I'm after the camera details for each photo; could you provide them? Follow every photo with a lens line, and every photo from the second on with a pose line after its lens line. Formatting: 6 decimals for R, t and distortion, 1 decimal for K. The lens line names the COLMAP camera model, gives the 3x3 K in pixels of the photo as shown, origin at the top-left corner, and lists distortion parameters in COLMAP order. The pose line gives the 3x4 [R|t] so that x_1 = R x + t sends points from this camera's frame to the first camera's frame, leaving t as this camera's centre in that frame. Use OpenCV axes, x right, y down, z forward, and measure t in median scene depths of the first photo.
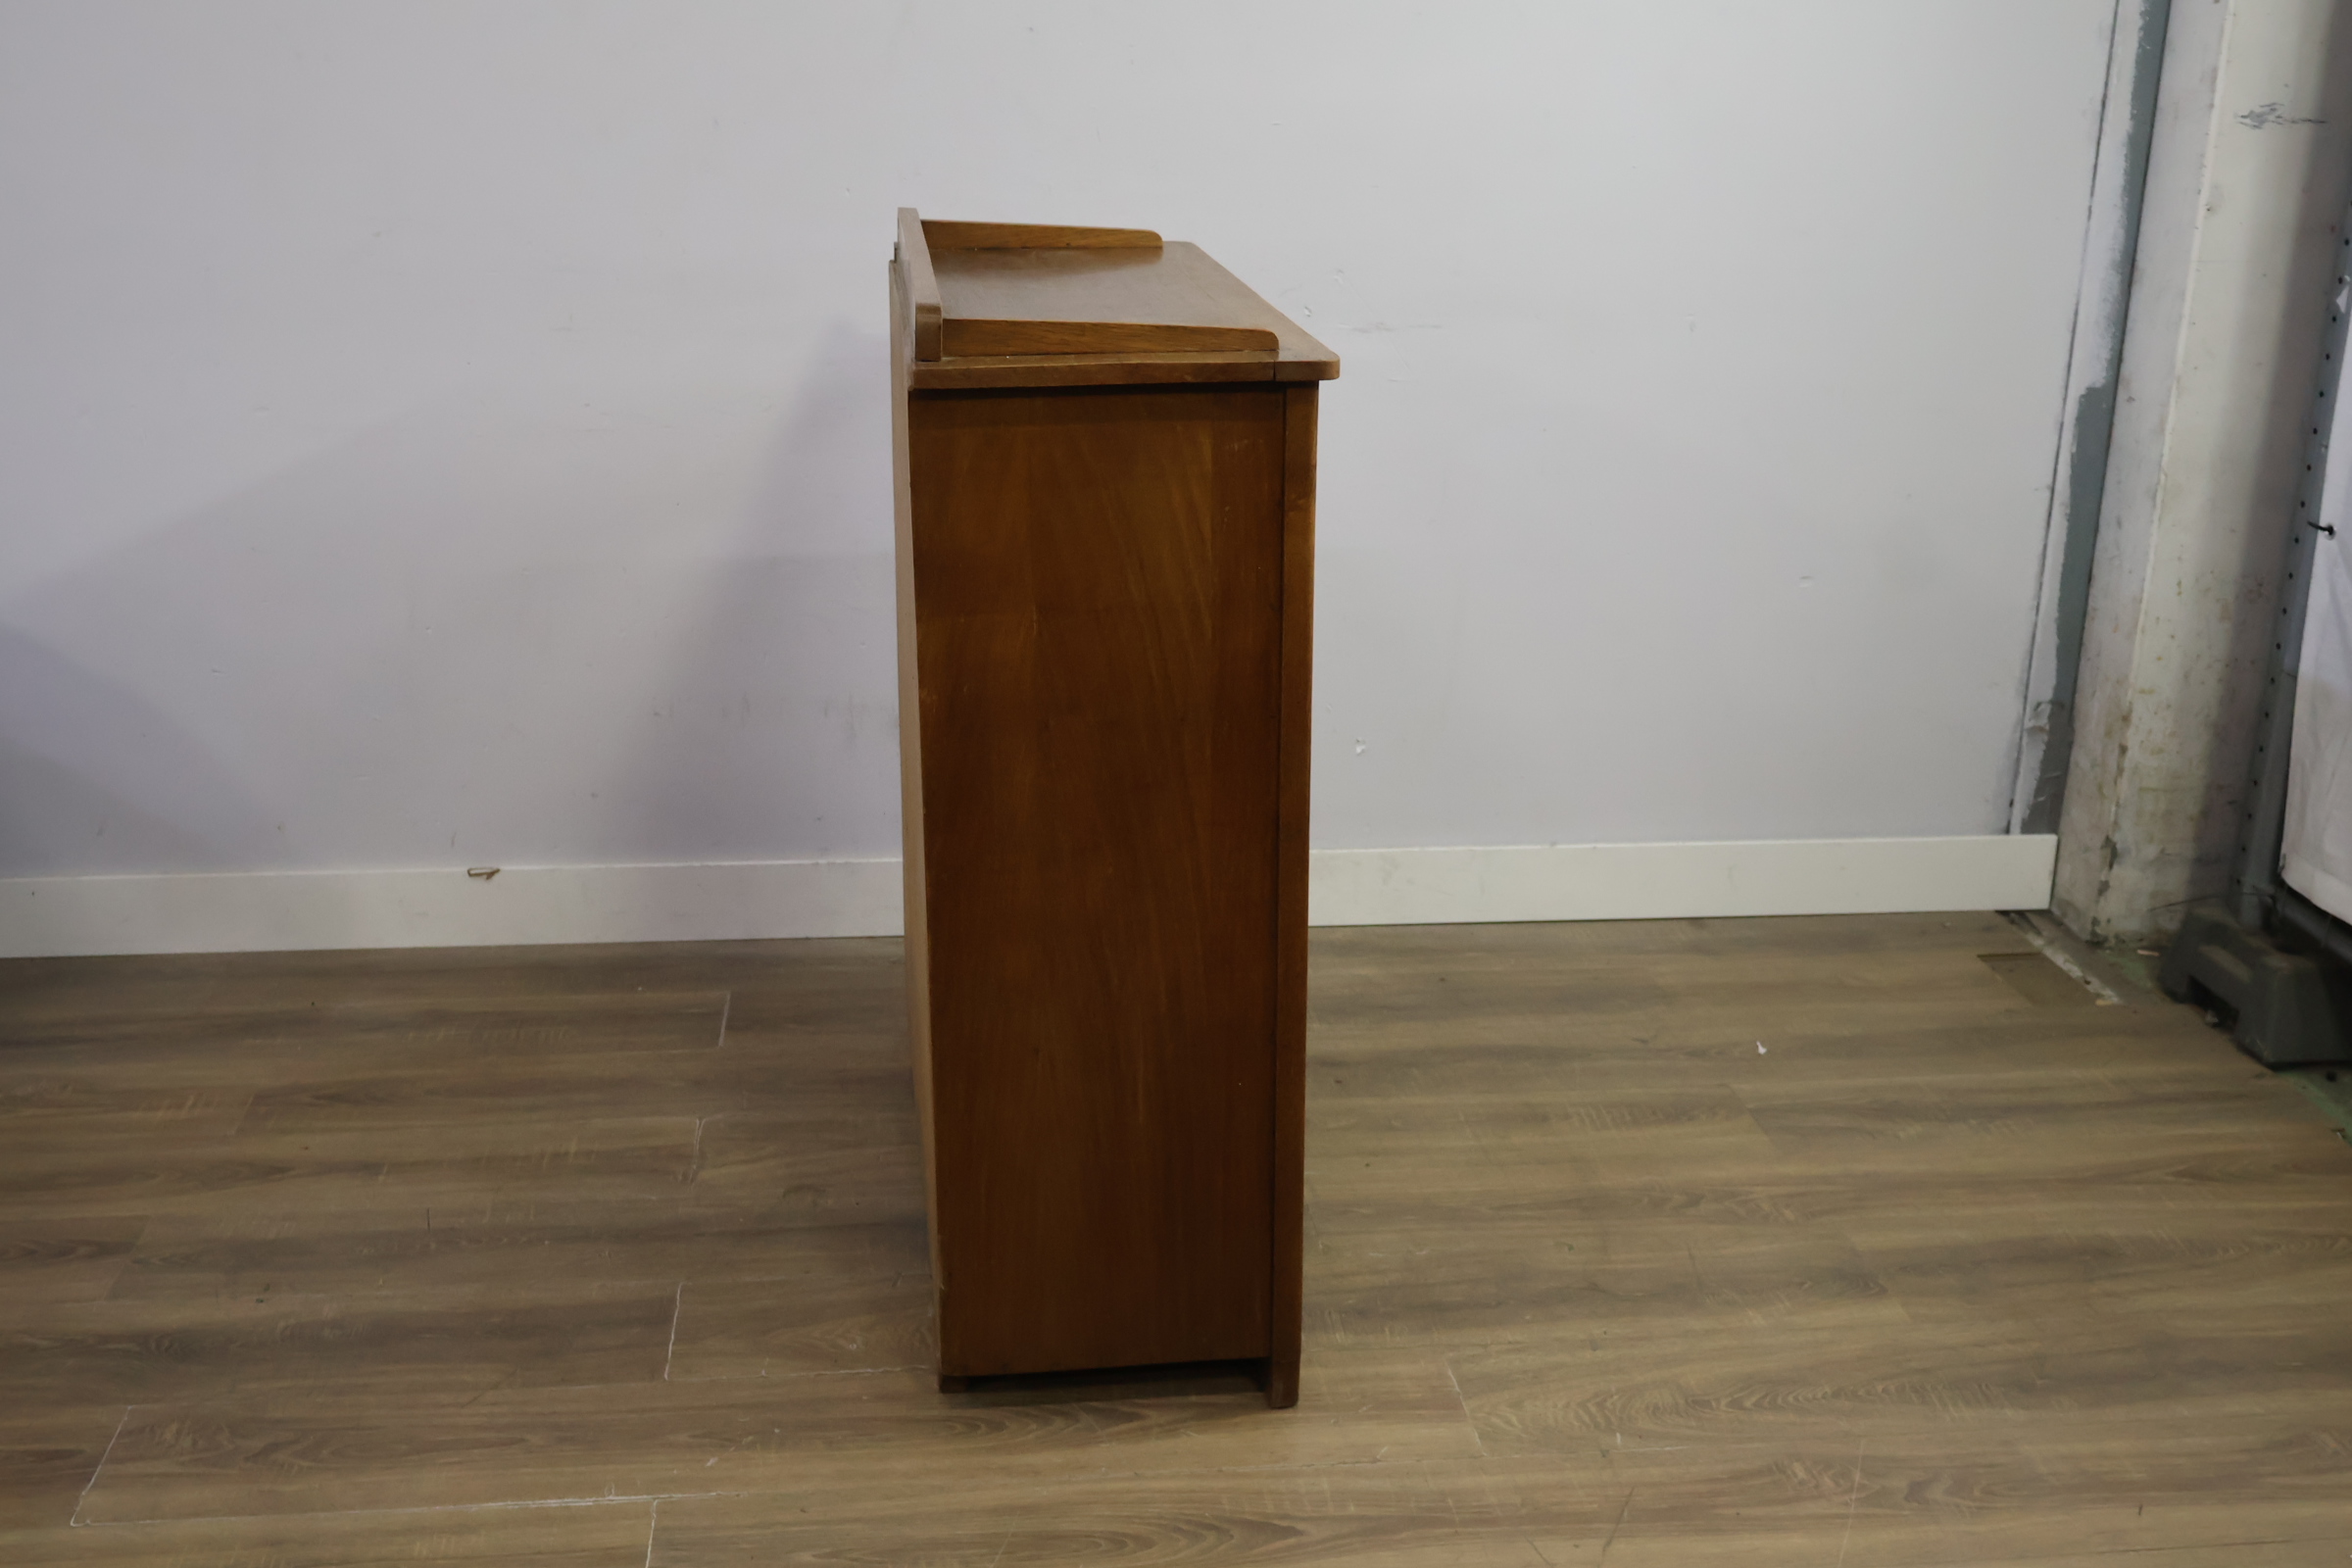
lens RADIAL K [[2588.2, 0, 1177.1], [0, 2588.2, 775.4], [0, 0, 1]] dist [-0.010307, 0.020352]
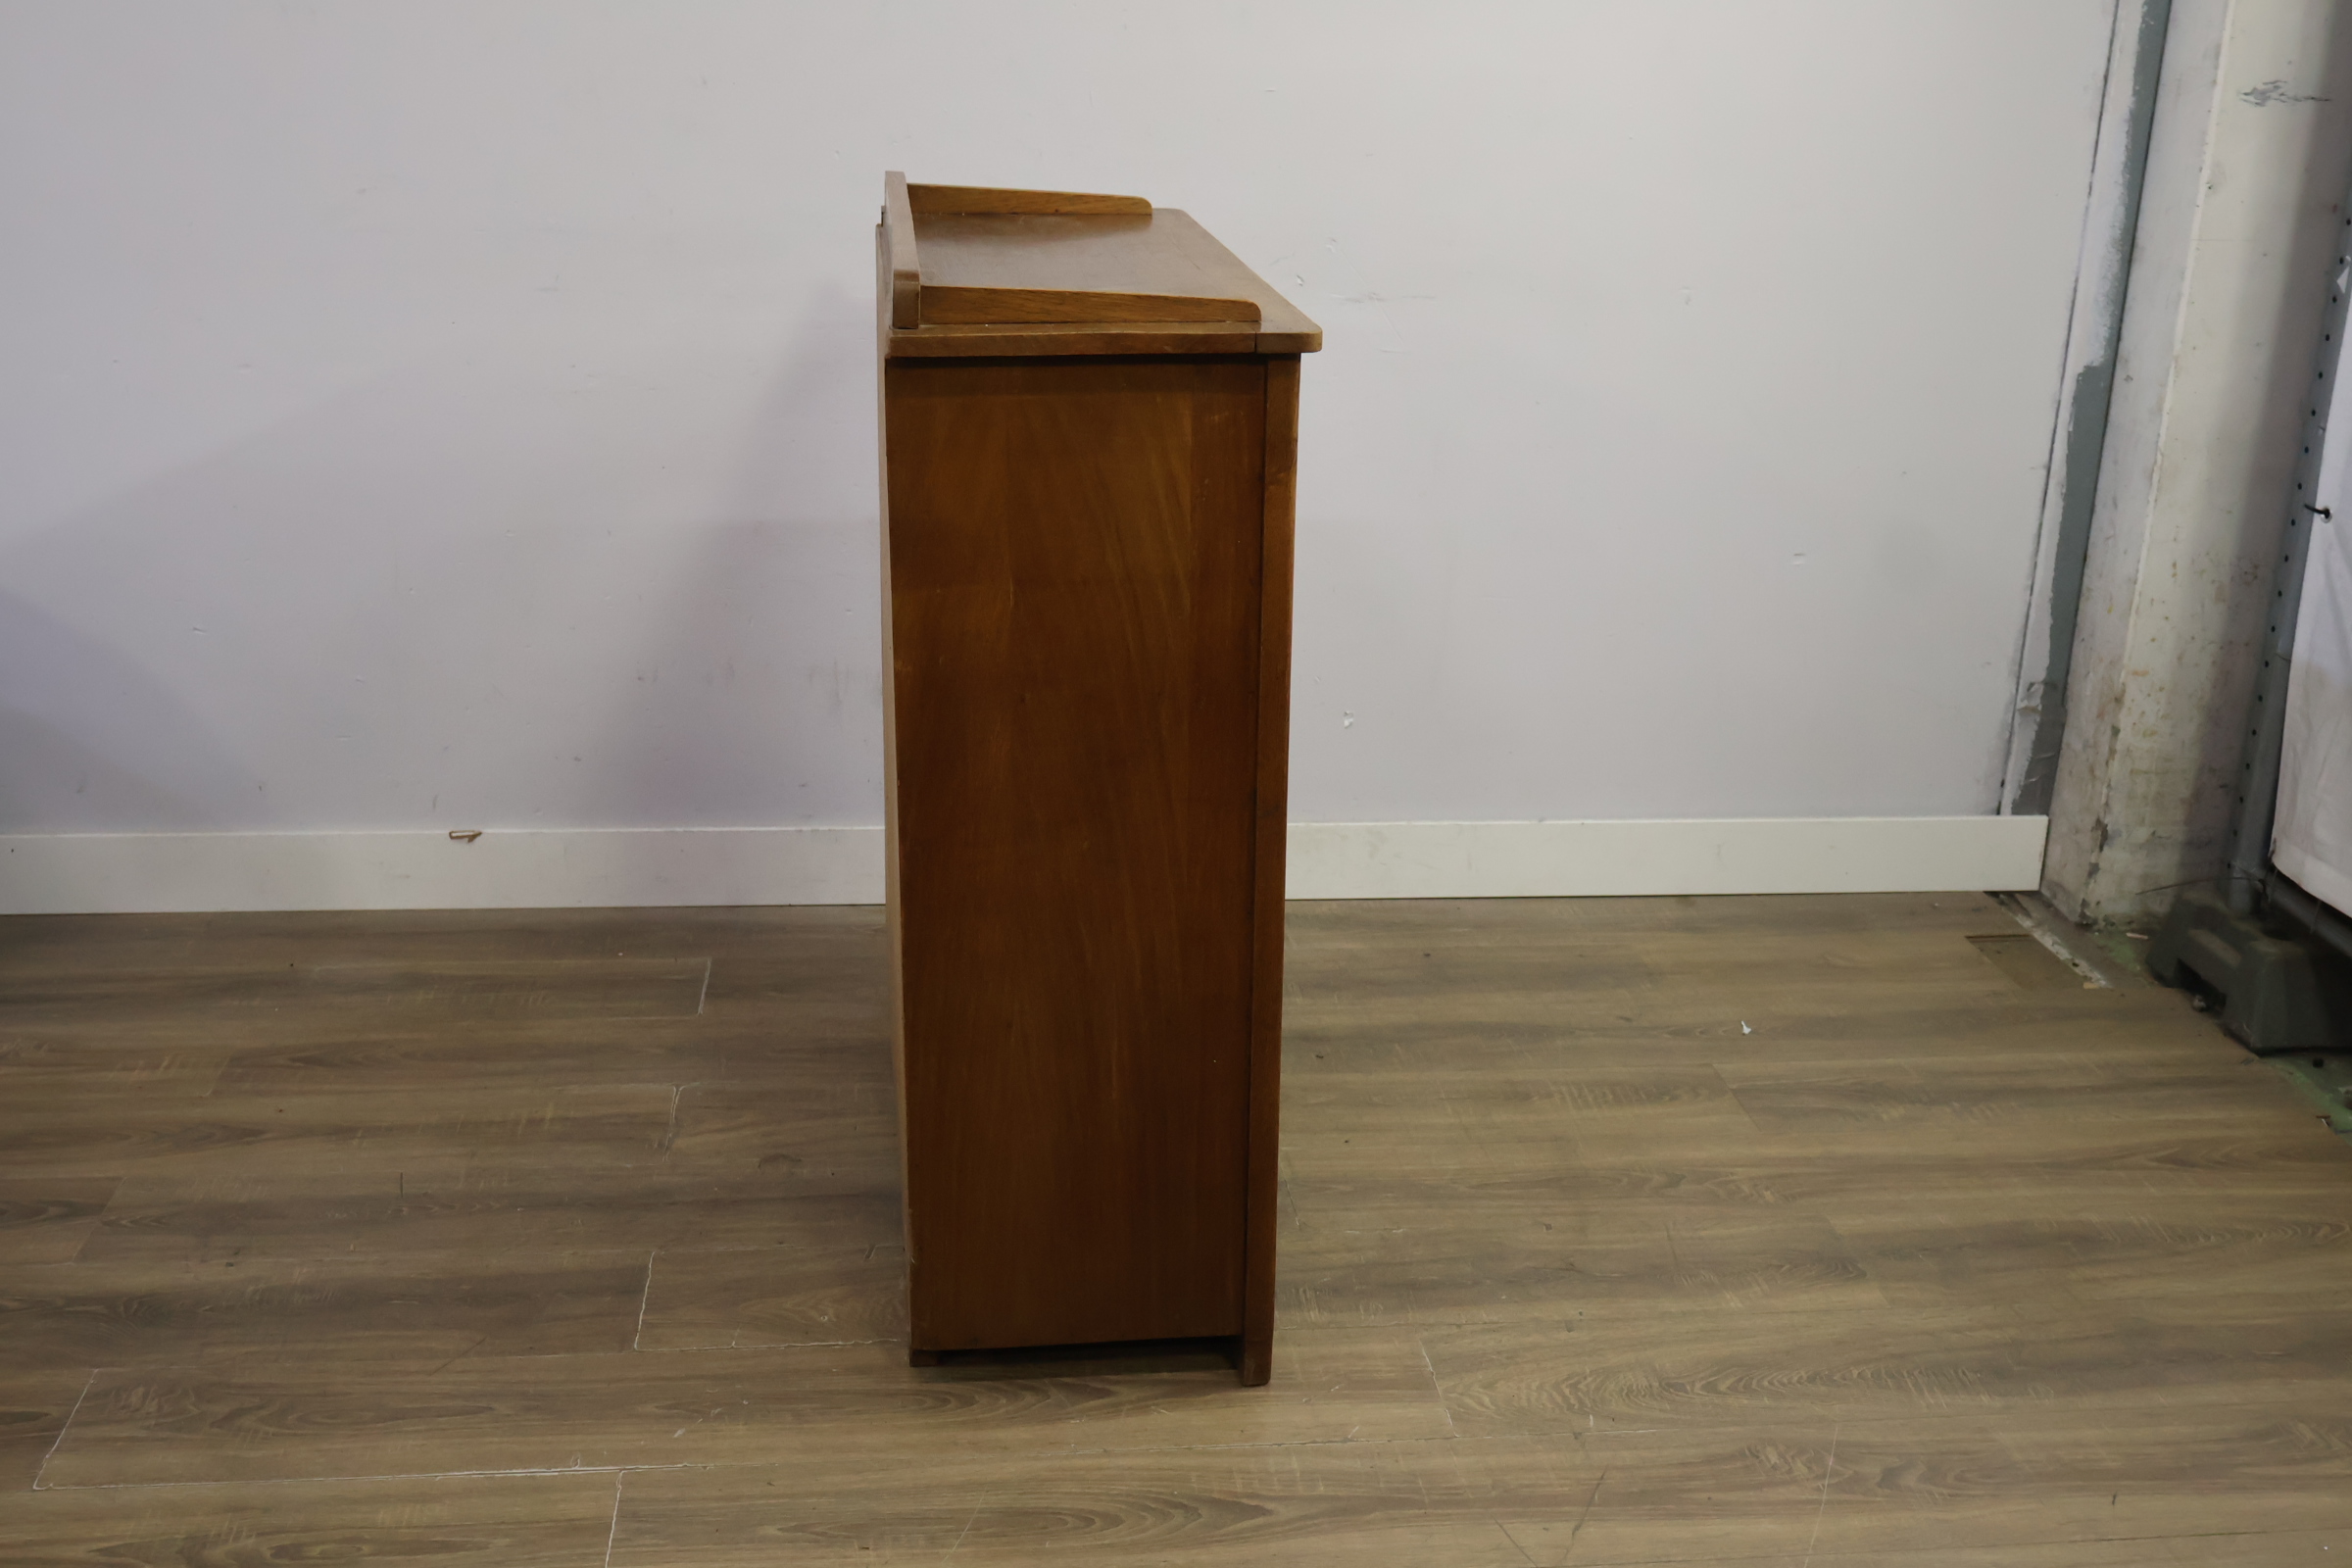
lens RADIAL K [[2588.2, 0, 1177.1], [0, 2588.2, 775.4], [0, 0, 1]] dist [-0.010307, 0.020352]
pose [[0.999928, 0.011942, -0.000941, 0.007215], [-0.011928, 0.999832, 0.013951, -0.002964], [0.001108, -0.013939, 0.999902, 0.006395]]
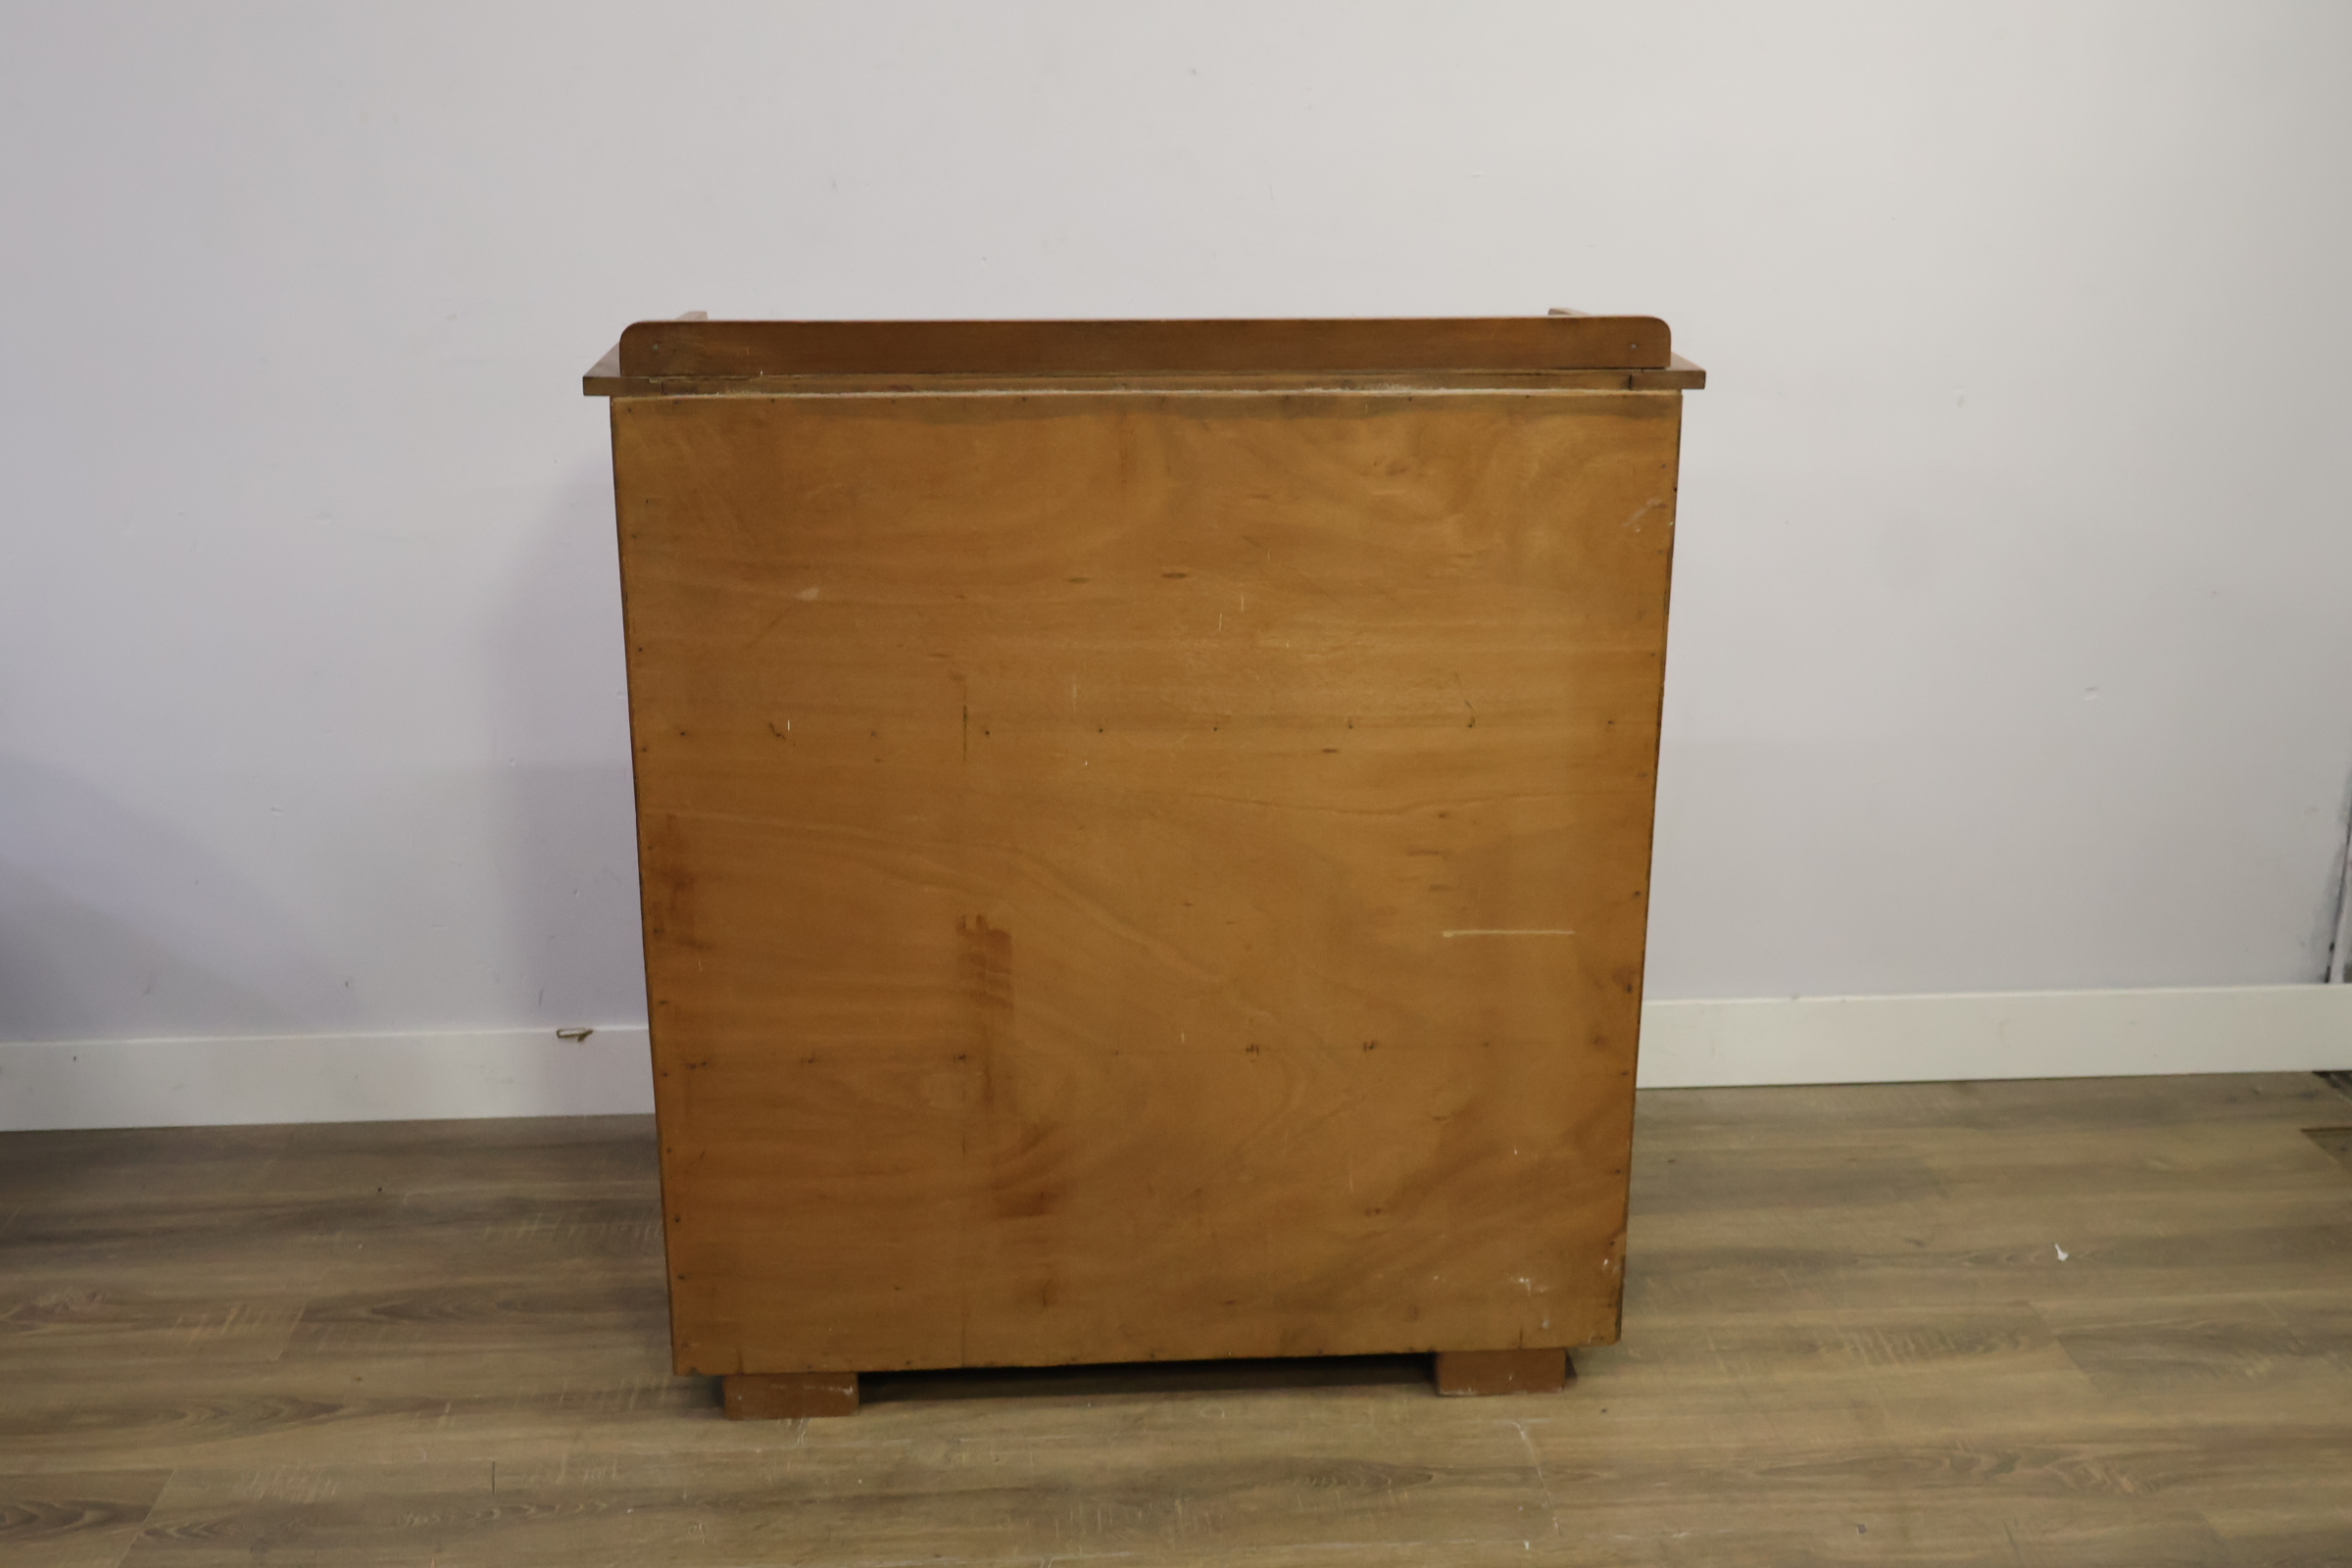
lens RADIAL K [[2553.9, 0, 1165.9], [0, 2553.9, 765.9], [0, 0, 1]] dist [-0.018719, 0.040734]
pose [[0.998478, -0.004642, -0.054952, -0.020235], [0.003438, 0.999752, -0.021991, -0.037654], [0.055040, 0.021769, 0.998247, 0.155193]]
